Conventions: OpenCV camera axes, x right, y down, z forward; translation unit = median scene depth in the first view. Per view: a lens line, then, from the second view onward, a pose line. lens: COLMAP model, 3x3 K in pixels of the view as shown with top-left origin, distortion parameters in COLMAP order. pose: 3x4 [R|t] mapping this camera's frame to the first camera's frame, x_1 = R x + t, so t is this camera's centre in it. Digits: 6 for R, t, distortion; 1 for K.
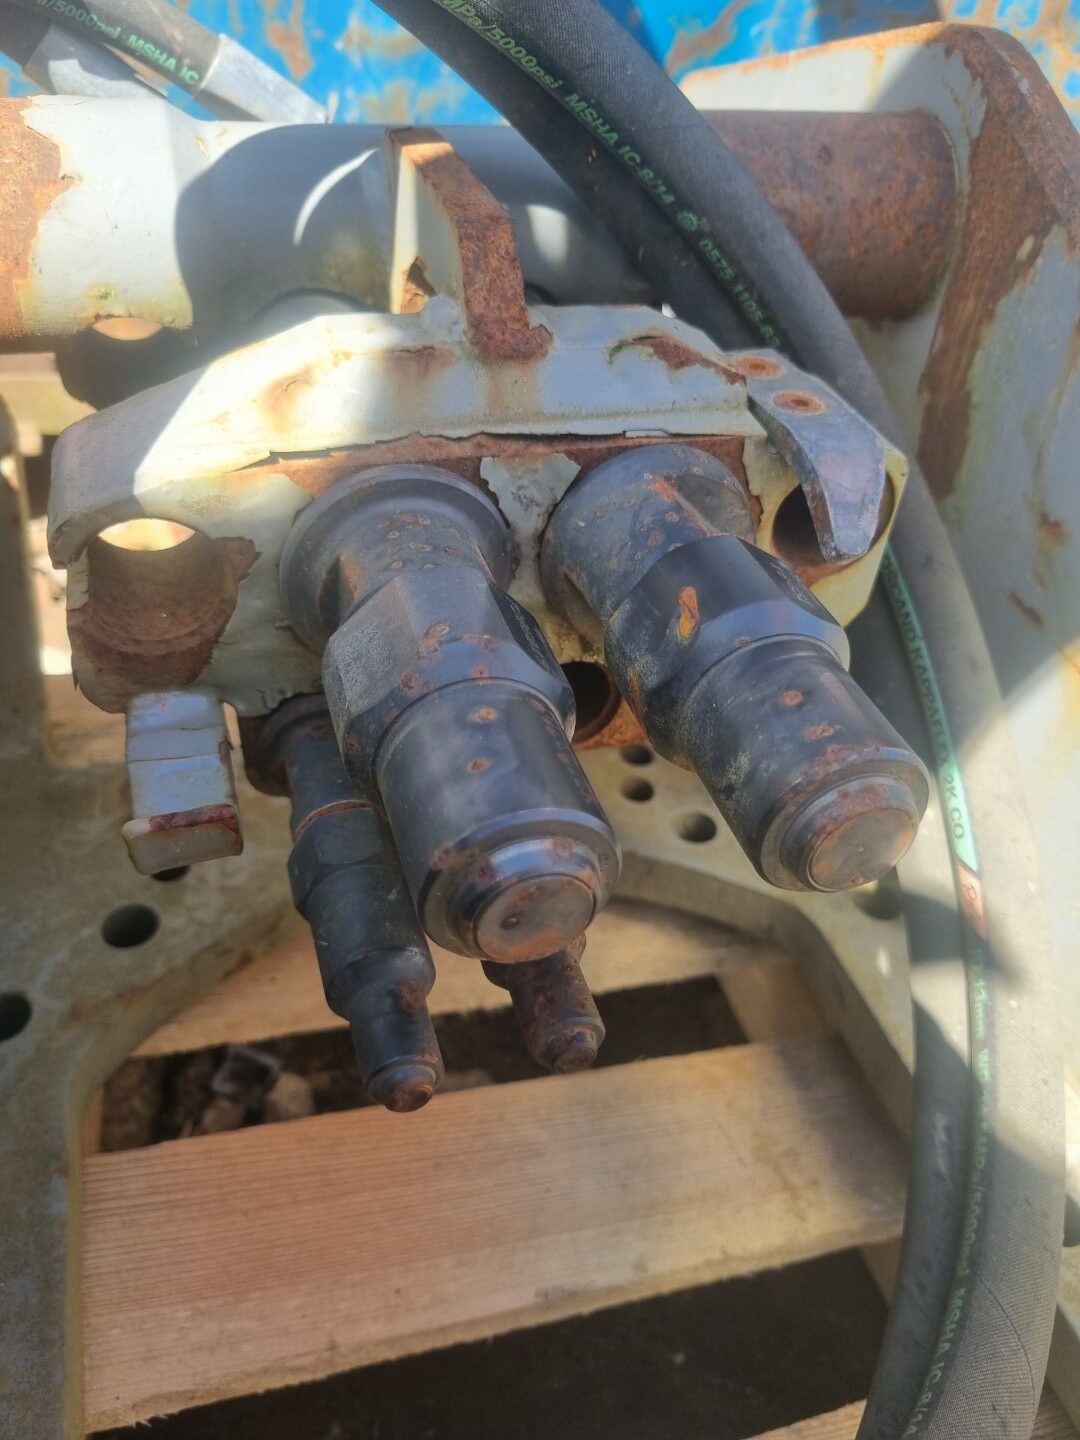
lens RADIAL K [[1112.0, 0, 533.0], [0, 1112.0, 725.1], [0, 0, 1]] dist [0.007348, 0.000706]
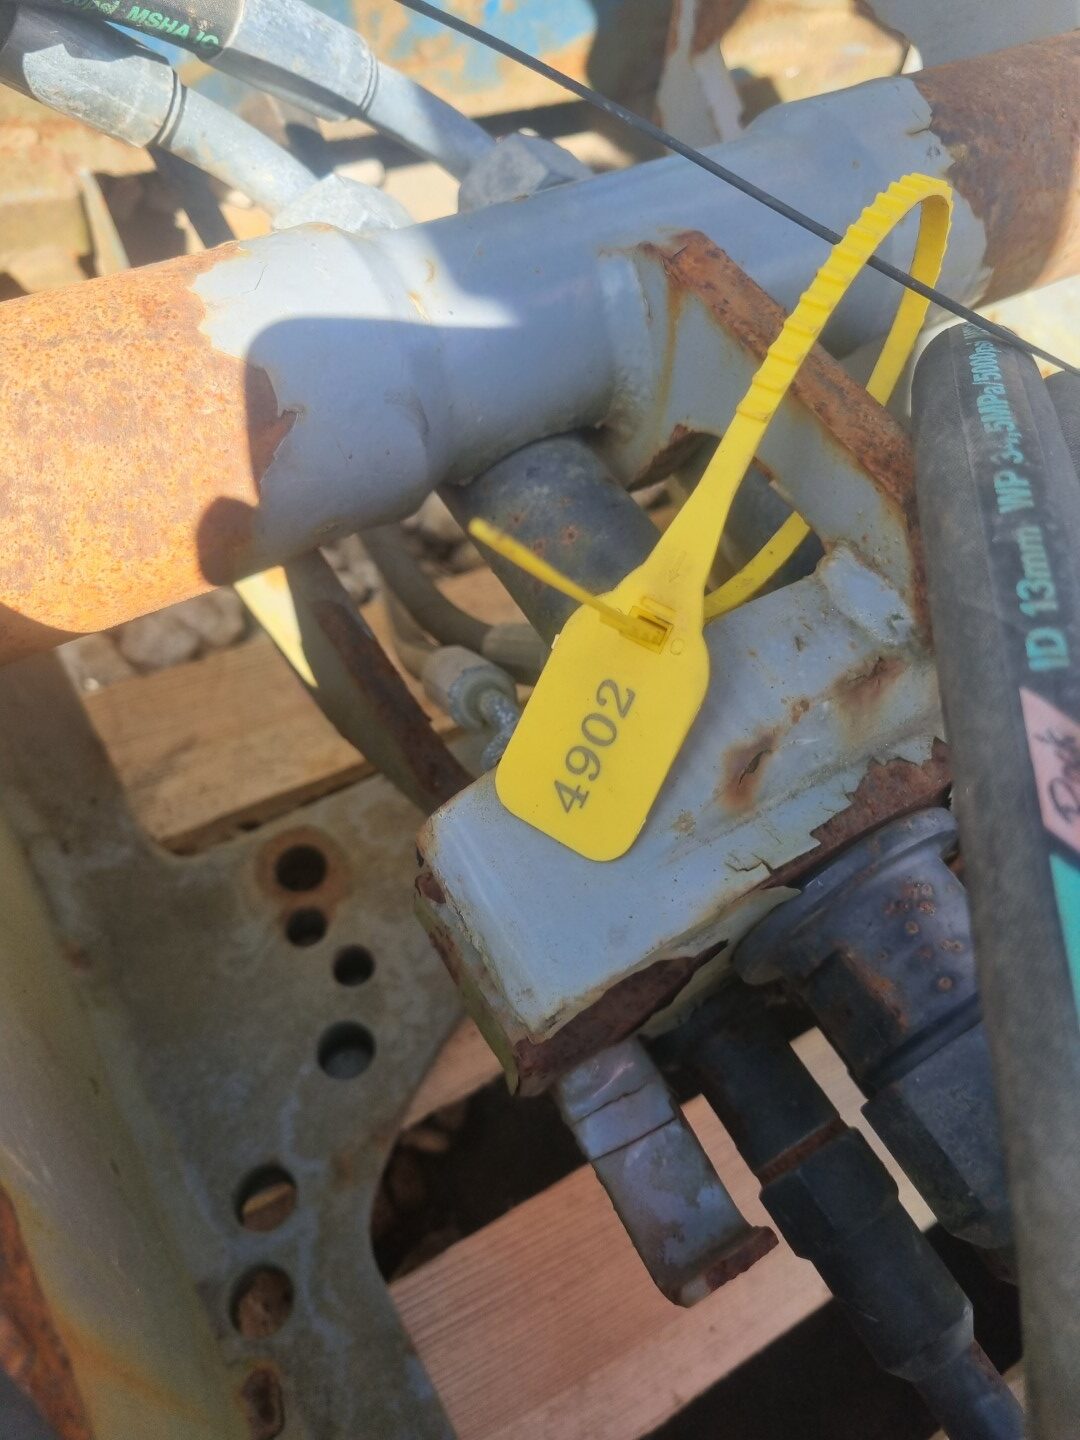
lens RADIAL K [[1107.1, 0, 541.8], [0, 1107.1, 702.5], [0, 0, 1]] dist [0.007821, -0.004496]
pose [[0.970921, -0.190595, 0.144868, -0.435804], [0.140302, 0.943324, 0.300757, -0.558428], [-0.193980, -0.271686, 0.942634, 0.245136]]
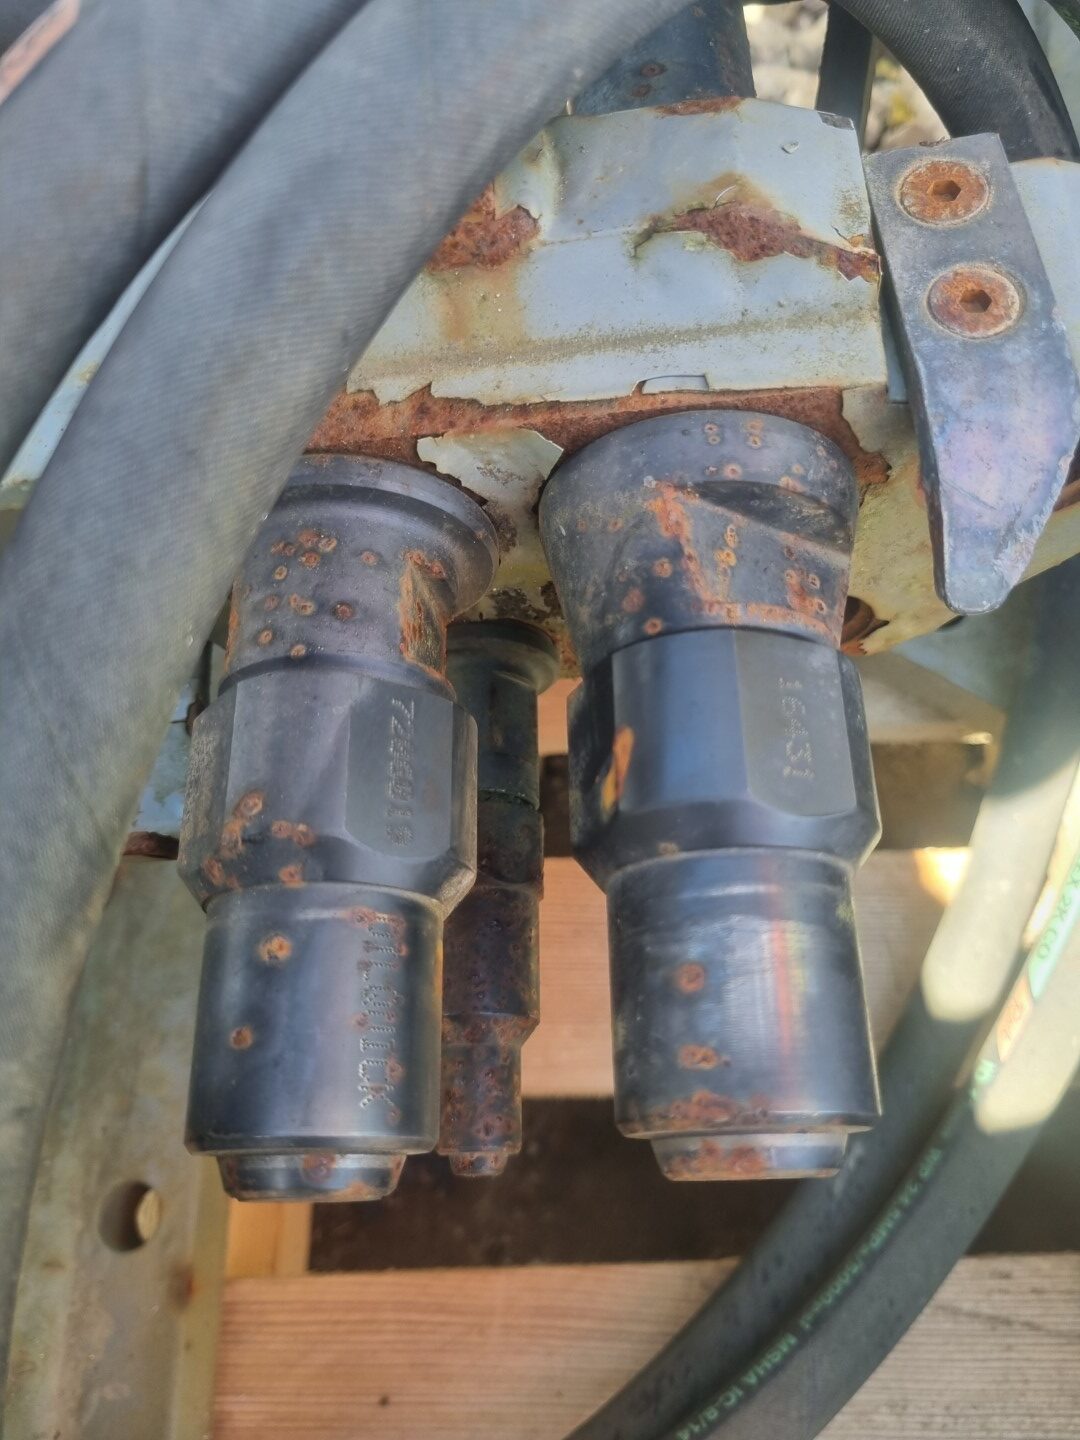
lens RADIAL K [[1103.2, 0, 558.2], [0, 1103.2, 703.4], [0, 0, 1]] dist [0.002627, 0.002454]
pose [[0.938251, 0.165972, -0.303544, 0.255415], [-0.010730, 0.890944, 0.453986, -0.377660], [0.345790, -0.422696, 0.837710, 0.348247]]
